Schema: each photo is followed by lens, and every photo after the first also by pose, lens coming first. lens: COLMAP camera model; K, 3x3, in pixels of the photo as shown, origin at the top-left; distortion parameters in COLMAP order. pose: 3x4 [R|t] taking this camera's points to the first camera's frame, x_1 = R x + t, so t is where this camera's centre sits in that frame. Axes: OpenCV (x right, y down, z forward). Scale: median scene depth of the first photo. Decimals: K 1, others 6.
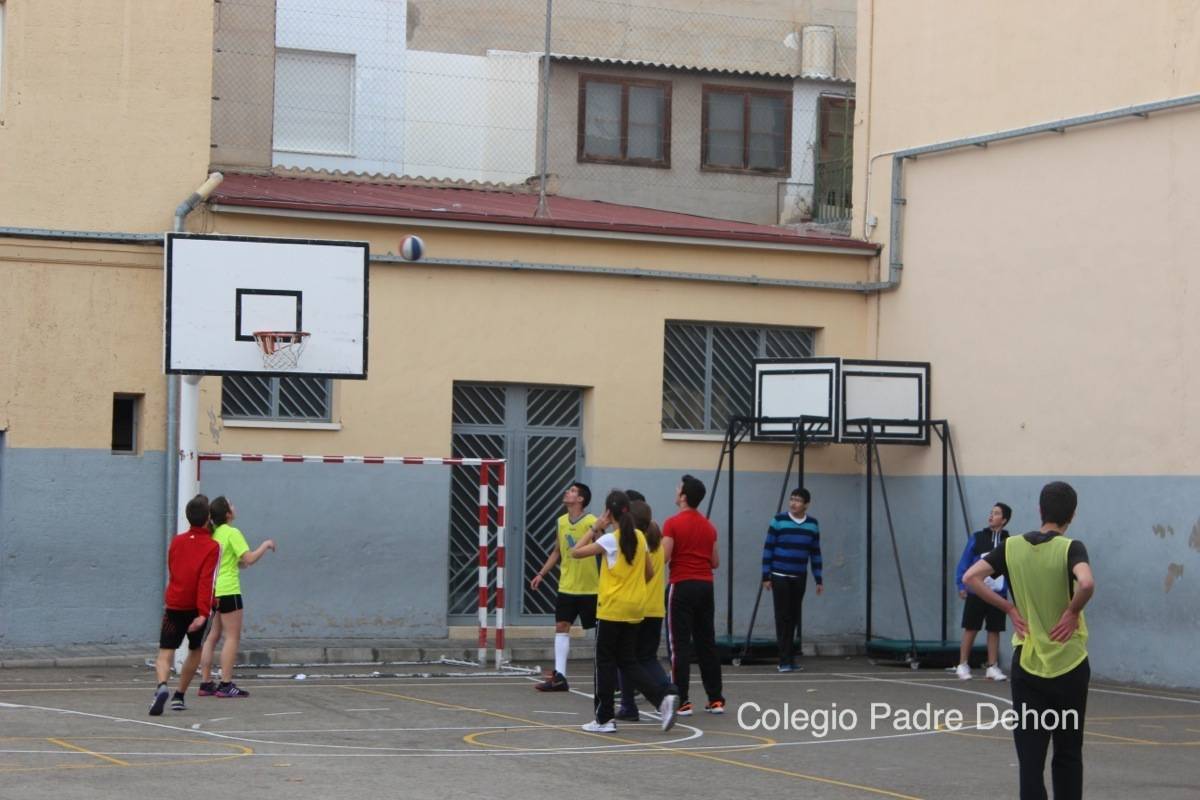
lens RADIAL K [[2875.7, 0, 602.9], [0, 2875.7, 398.0], [0, 0, 1]] dist [0.079361, 0.000000]
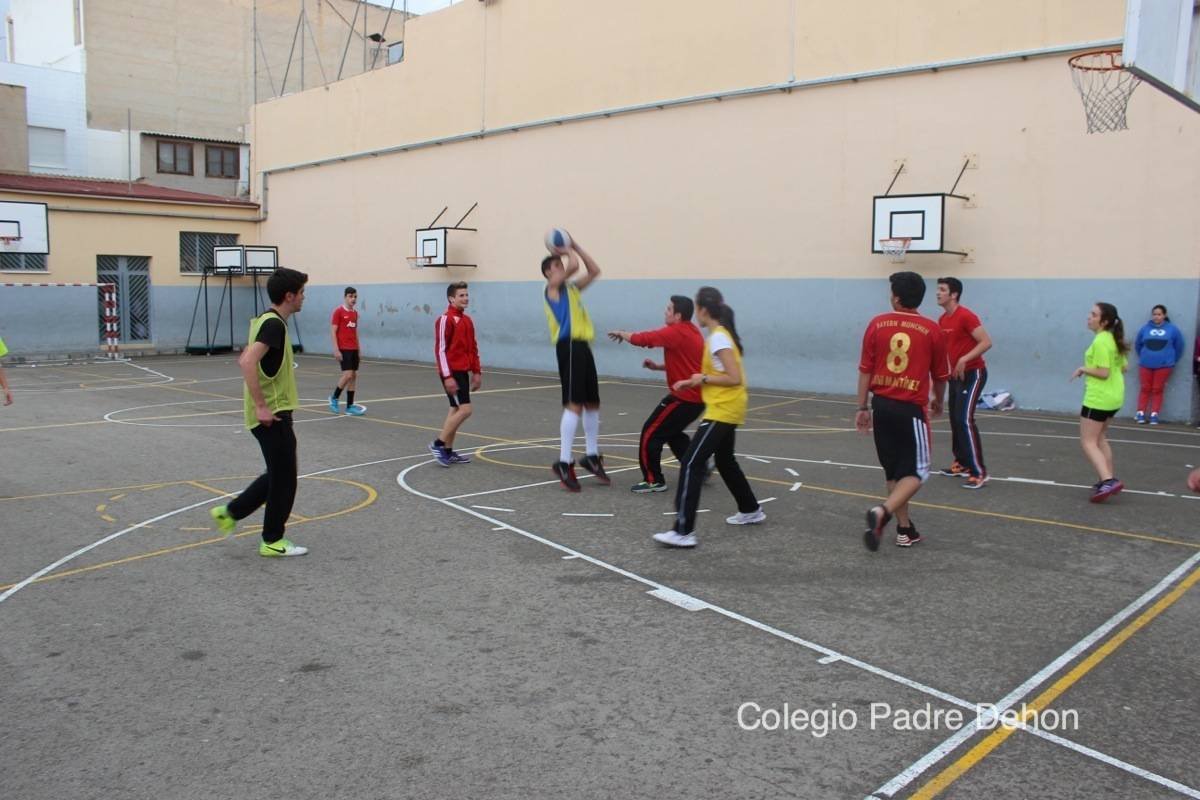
lens RADIAL K [[995.1, 0, 609.3], [0, 995.1, 402.8], [0, 0, 1]] dist [-0.167000, 0.150723]
pose [[0.925178, -0.053351, 0.375766, 0.047531], [-0.001854, 0.989424, 0.145044, 0.000285], [-0.379530, -0.134888, 0.915294, -0.024339]]
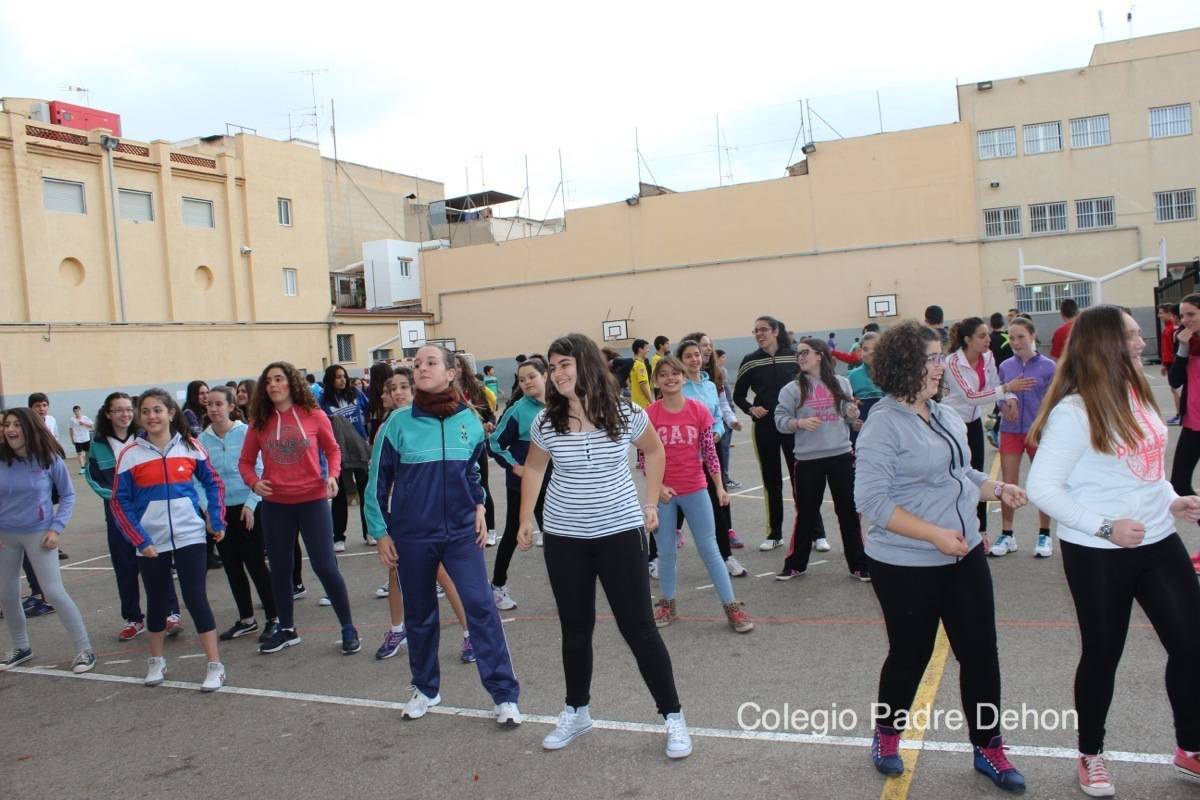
lens RADIAL K [[995.1, 0, 608.9], [0, 995.1, 396.7], [0, 0, 1]] dist [-0.167000, 0.150723]
pose [[0.736960, -0.107092, 0.667398, -0.790901], [0.072407, 0.994196, 0.079577, -0.028113], [-0.672047, -0.010321, 0.740437, -0.358561]]
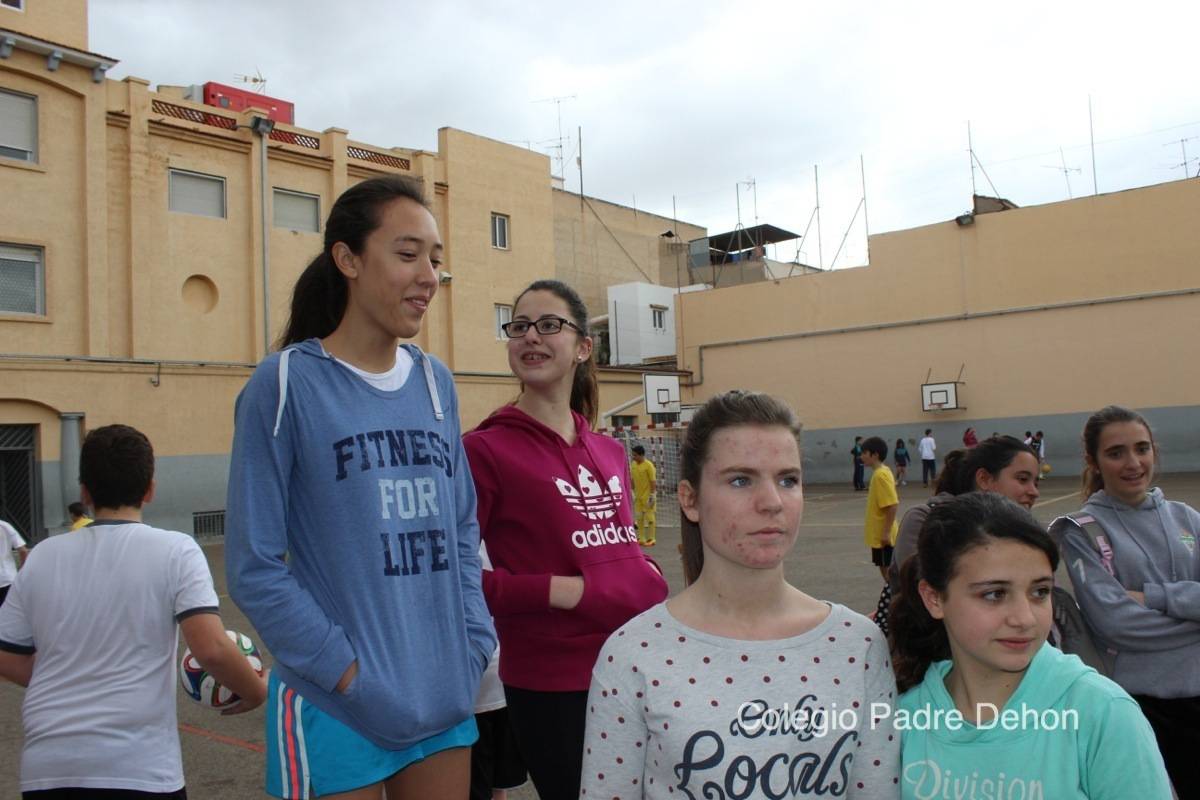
lens RADIAL K [[995.1, 0, 611.3], [0, 995.1, 404.5], [0, 0, 1]] dist [-0.167000, 0.150723]
pose [[0.884422, -0.044840, 0.464529, -0.588703], [0.053460, 0.998555, -0.005394, -0.012497], [-0.463616, 0.029604, 0.885541, -0.038443]]
